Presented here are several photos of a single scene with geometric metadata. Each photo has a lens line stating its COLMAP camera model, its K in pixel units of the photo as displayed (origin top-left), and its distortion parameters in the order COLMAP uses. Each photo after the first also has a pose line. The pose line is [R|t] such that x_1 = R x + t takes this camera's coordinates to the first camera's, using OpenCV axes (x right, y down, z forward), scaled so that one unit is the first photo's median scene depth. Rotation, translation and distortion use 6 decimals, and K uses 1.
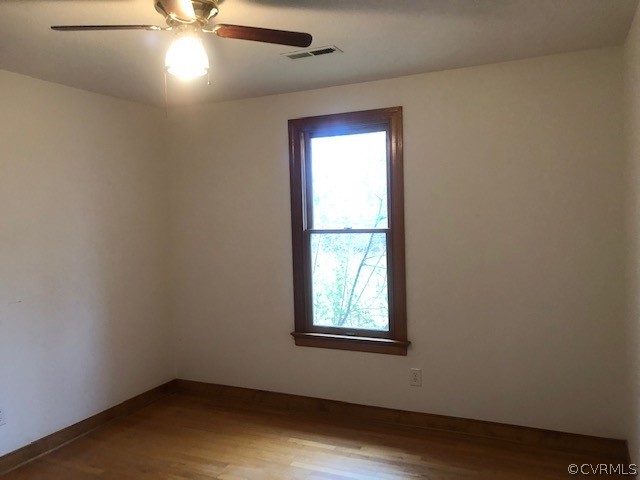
lens RADIAL K [[476.1, 0, 321.3], [0, 476.1, 222.3], [0, 0, 1]] dist [0.002913, 0.001725]
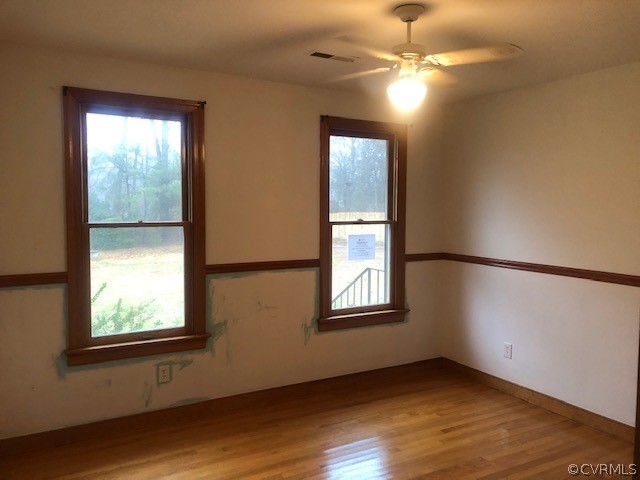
lens RADIAL K [[463.0, 0, 319.6], [0, 463.0, 217.7], [0, 0, 1]] dist [-0.000633, -0.000734]
pose [[0.633615, 0.011169, 0.773568, -0.848065], [-0.009419, 0.999933, -0.006723, 0.015221], [-0.773591, -0.003027, 0.633677, 0.361772]]
